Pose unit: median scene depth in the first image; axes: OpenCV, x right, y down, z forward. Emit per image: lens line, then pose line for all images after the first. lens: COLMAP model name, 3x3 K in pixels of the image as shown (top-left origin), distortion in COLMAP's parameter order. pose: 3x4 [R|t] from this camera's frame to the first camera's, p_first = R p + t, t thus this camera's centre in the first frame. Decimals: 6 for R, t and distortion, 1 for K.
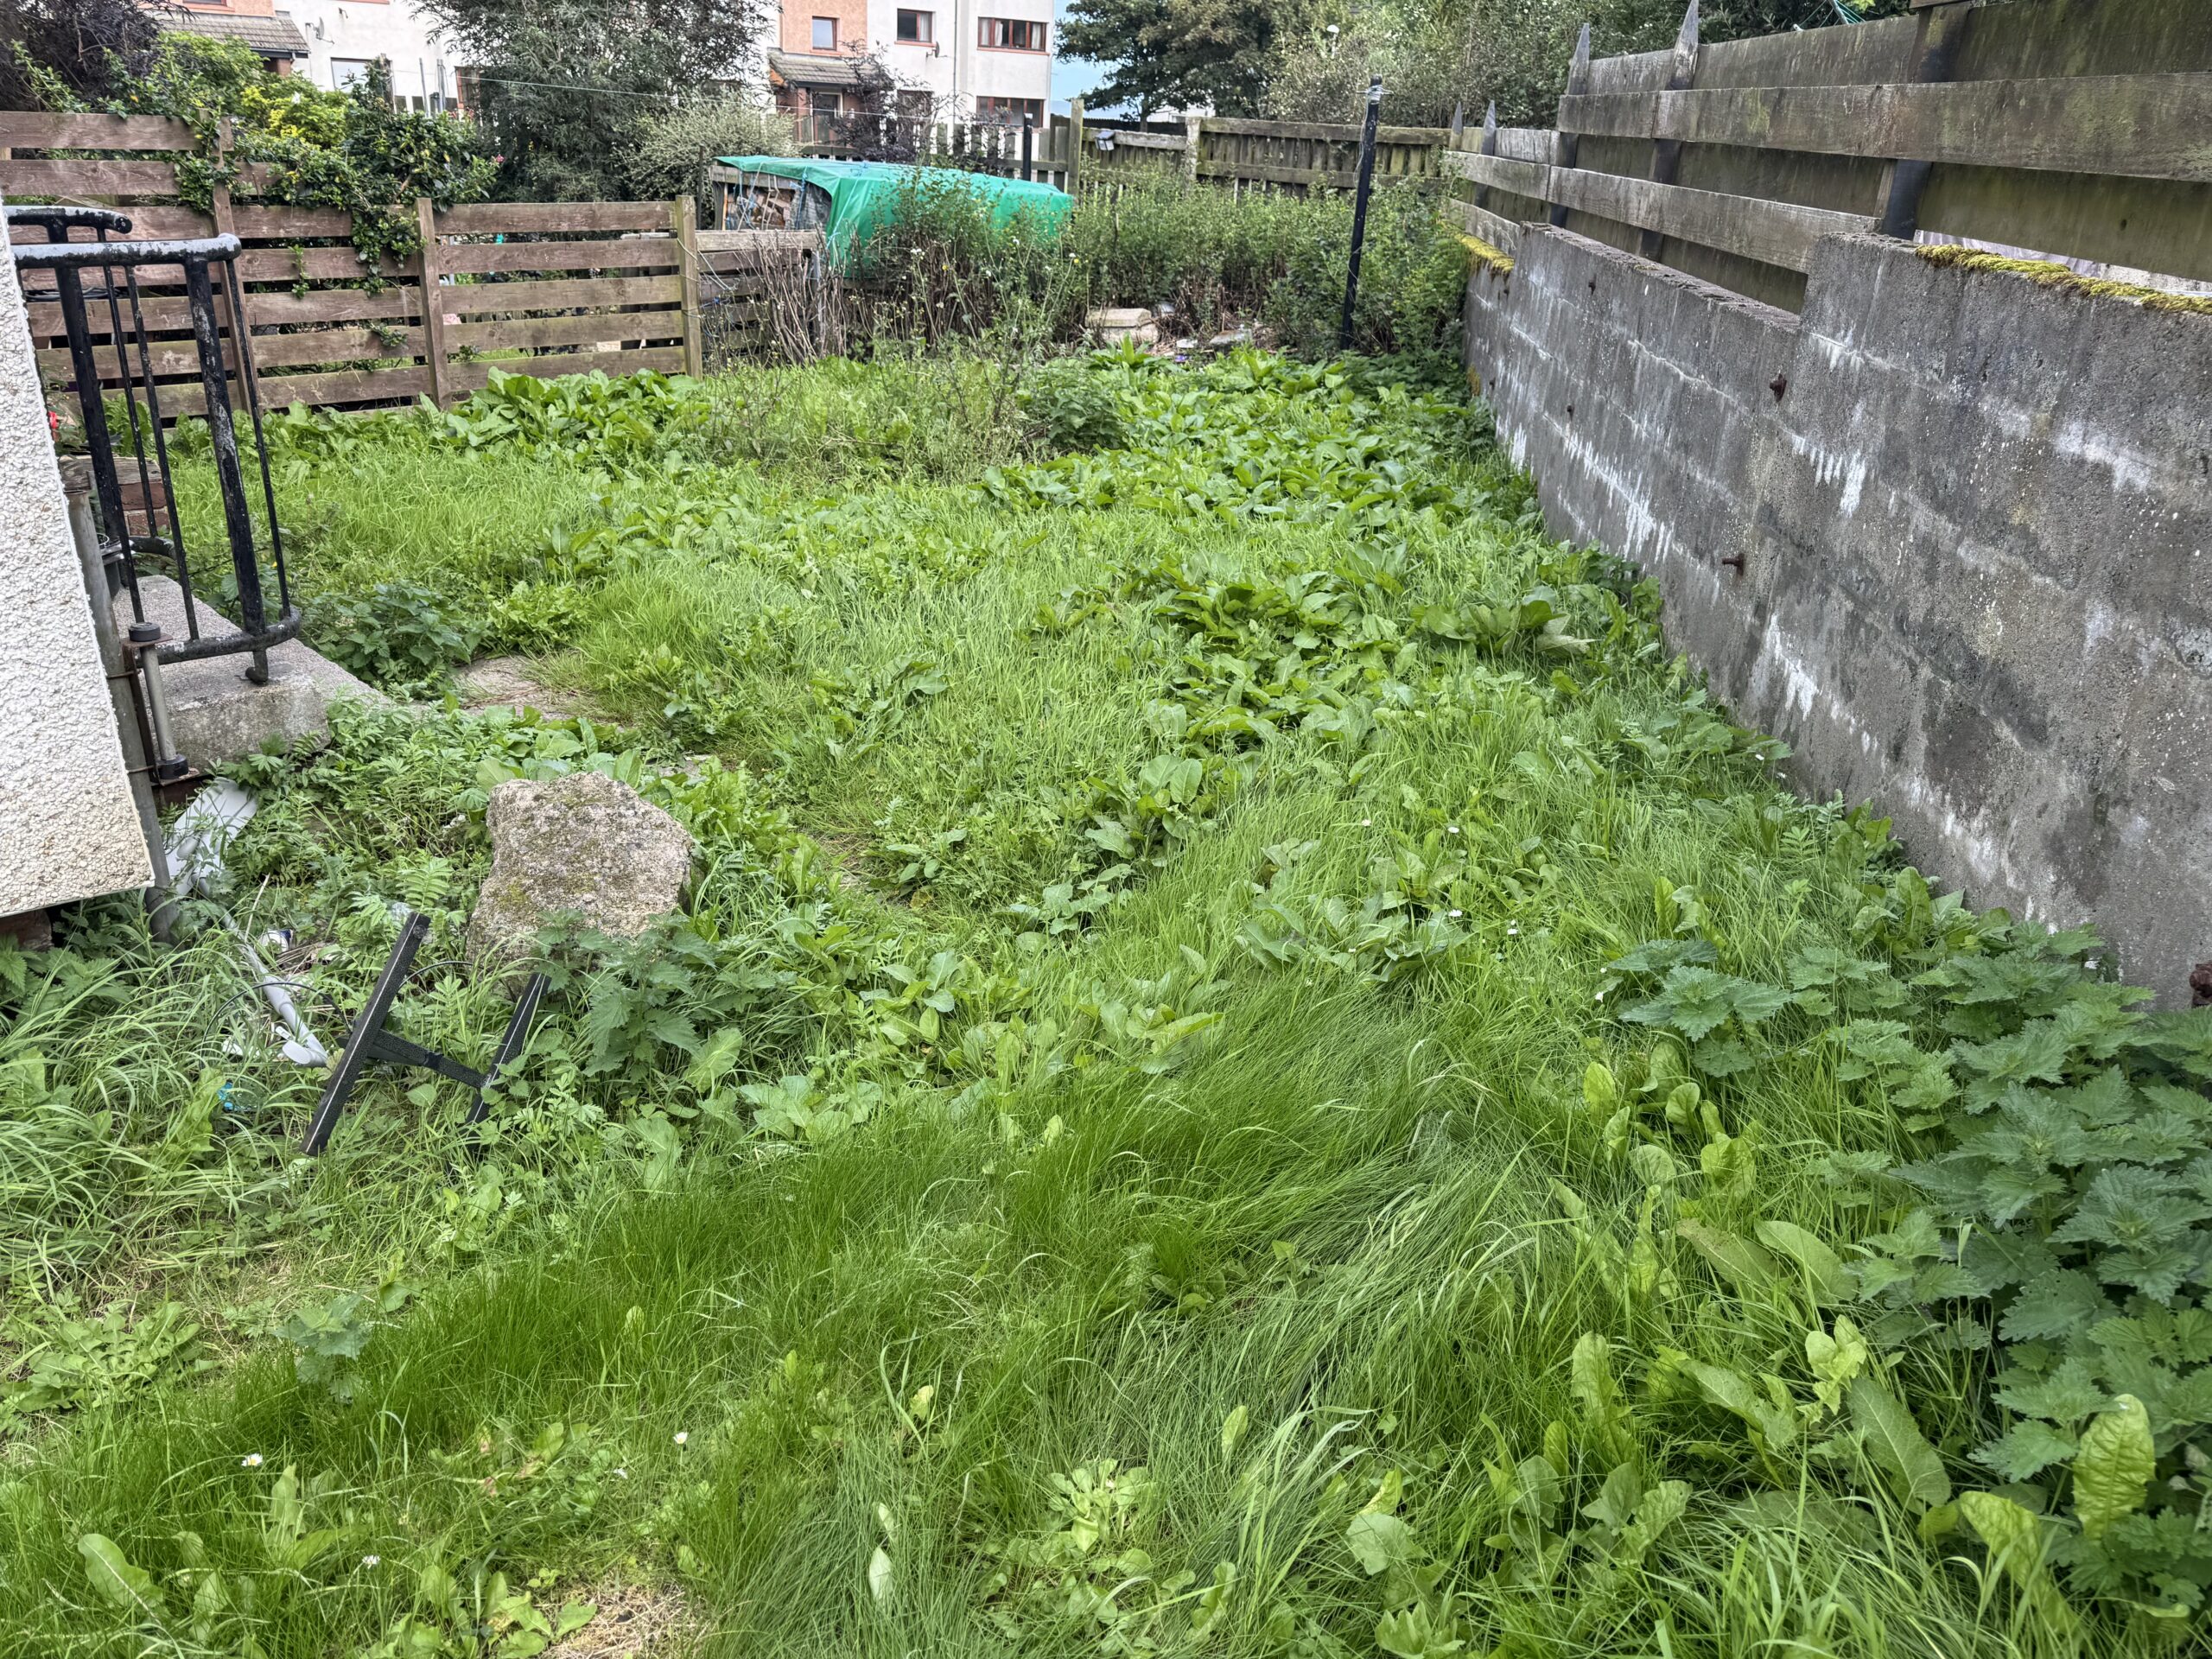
lens RADIAL K [[1619.5, 0, 1106.0], [0, 1619.5, 829.5], [0, 0, 1]] dist [0.160040, -0.336365]
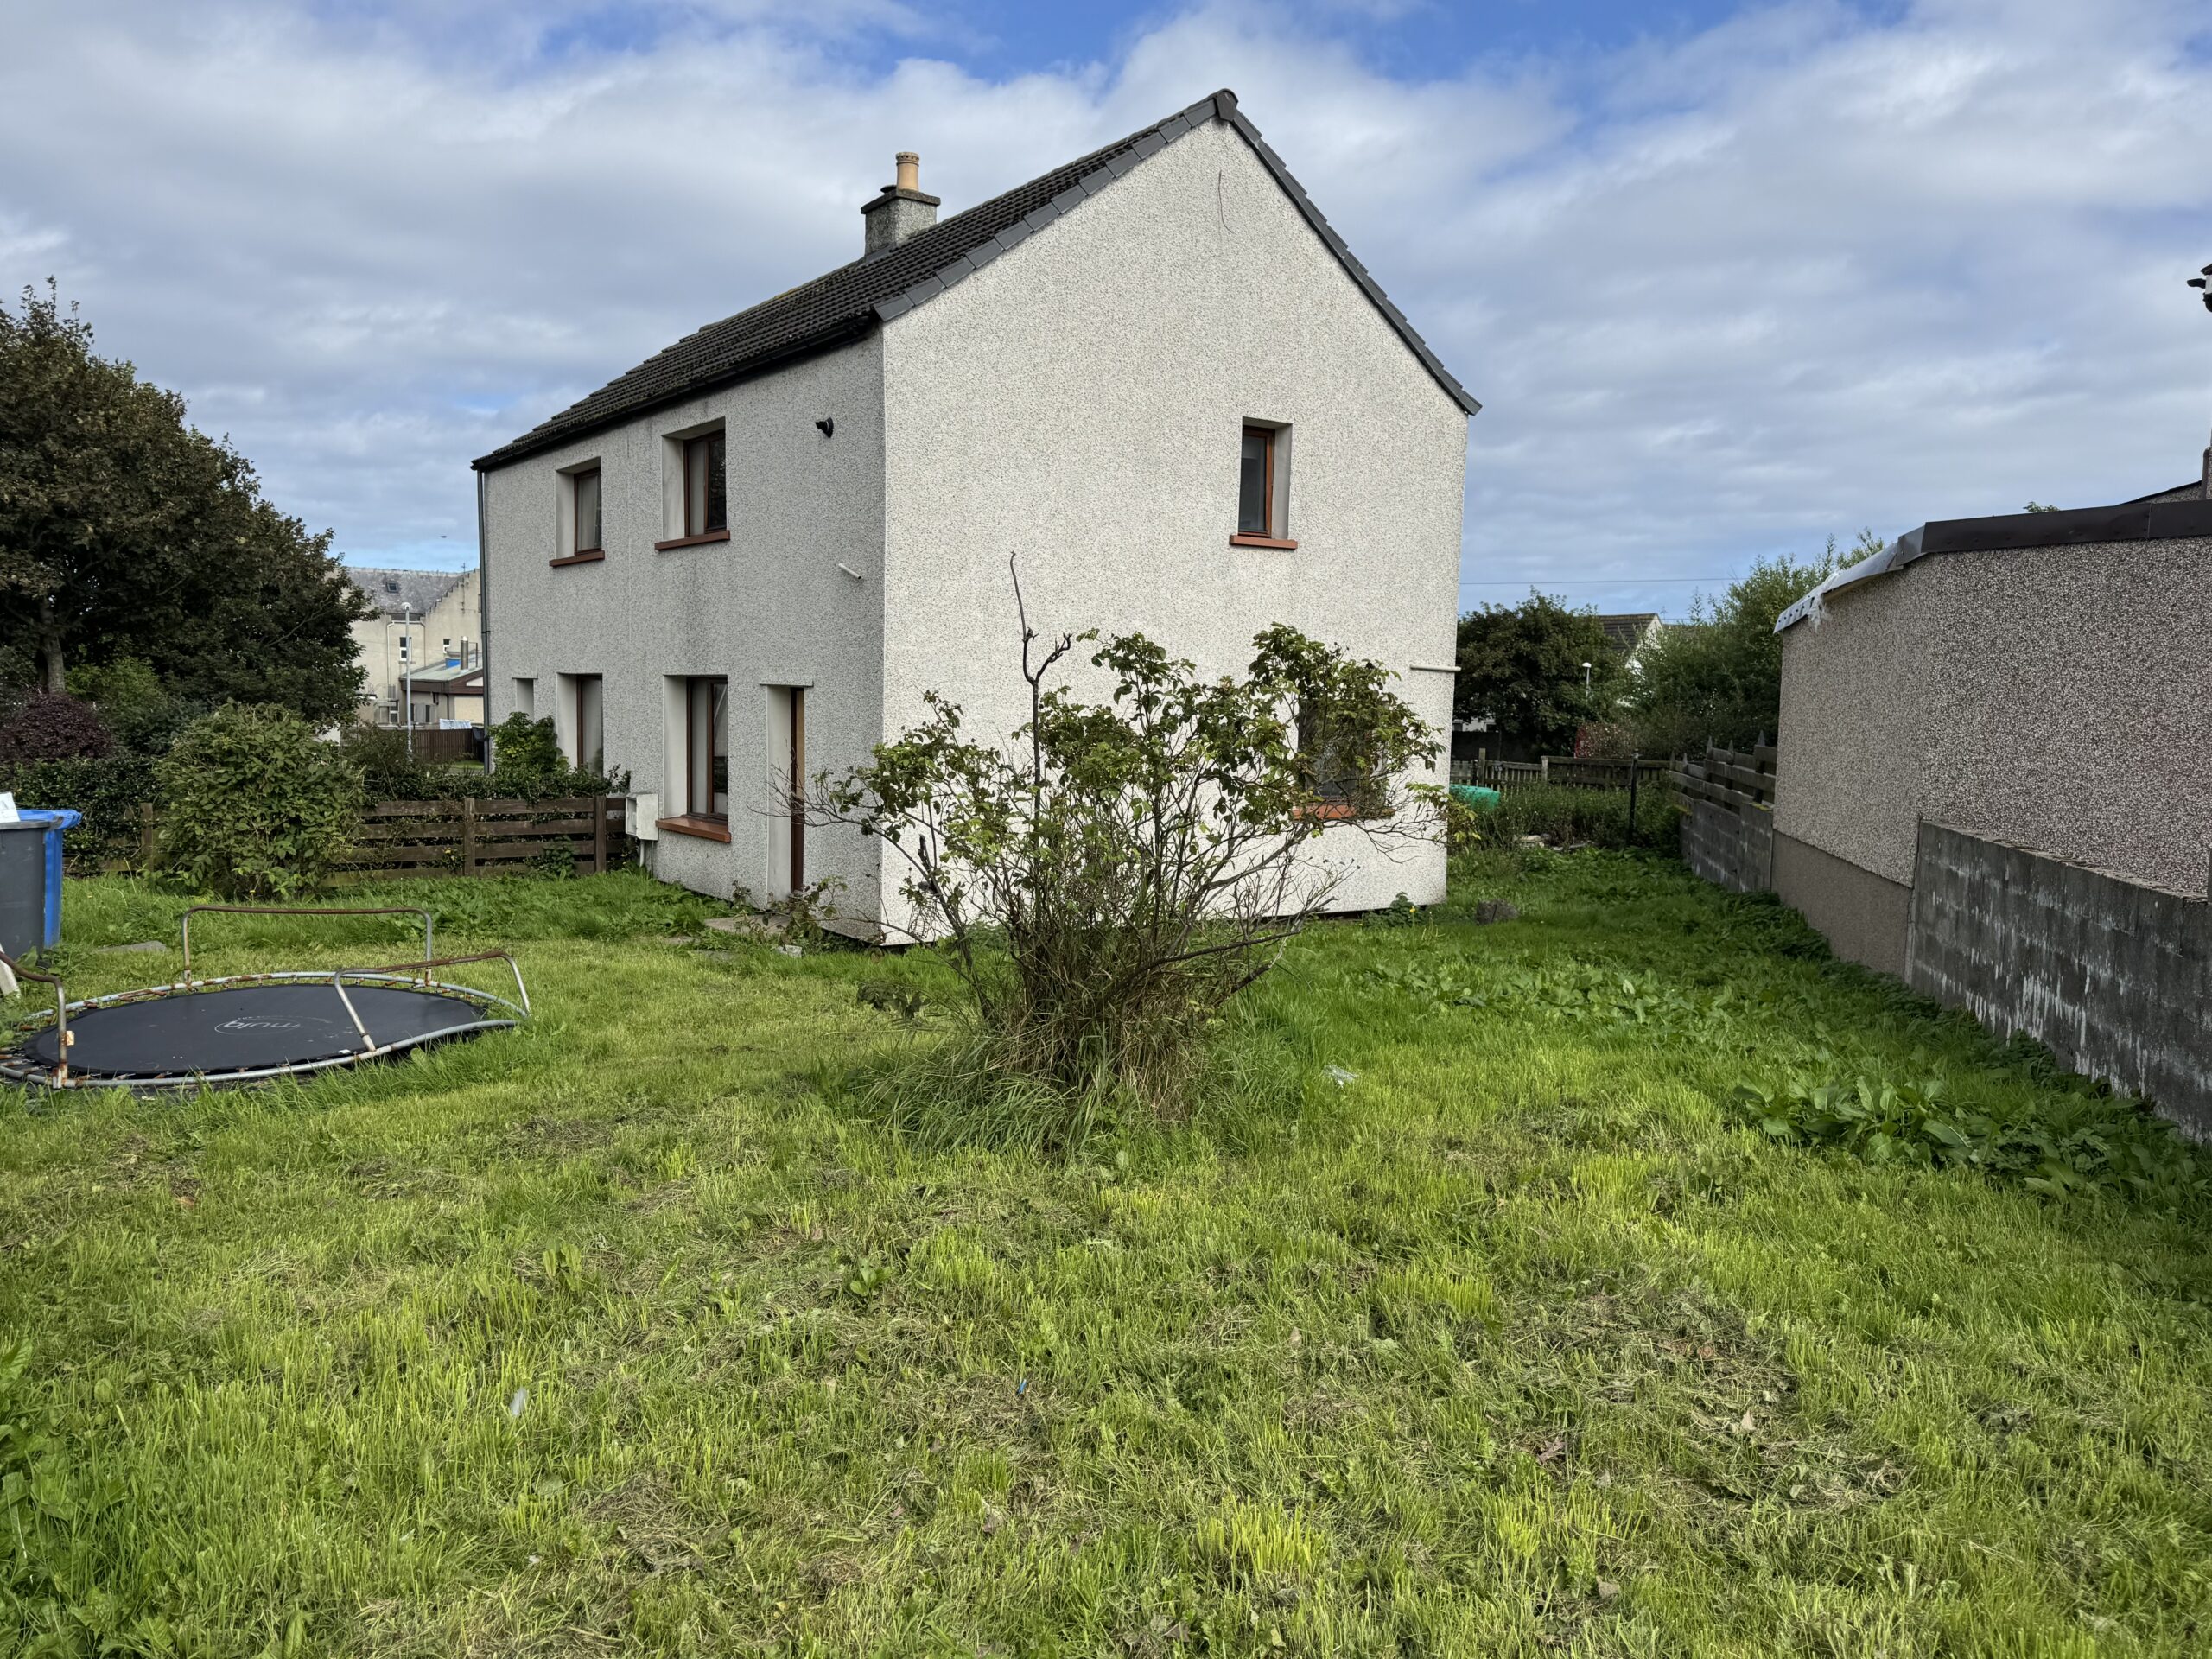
lens RADIAL K [[1619.5, 0, 1106.0], [0, 1619.5, 829.5], [0, 0, 1]] dist [0.160040, -0.336365]
pose [[0.988142, -0.017353, -0.152557, -0.241746], [-0.034185, 0.943788, -0.328780, 0.488871], [0.149687, 0.330096, 0.932003, -1.342377]]
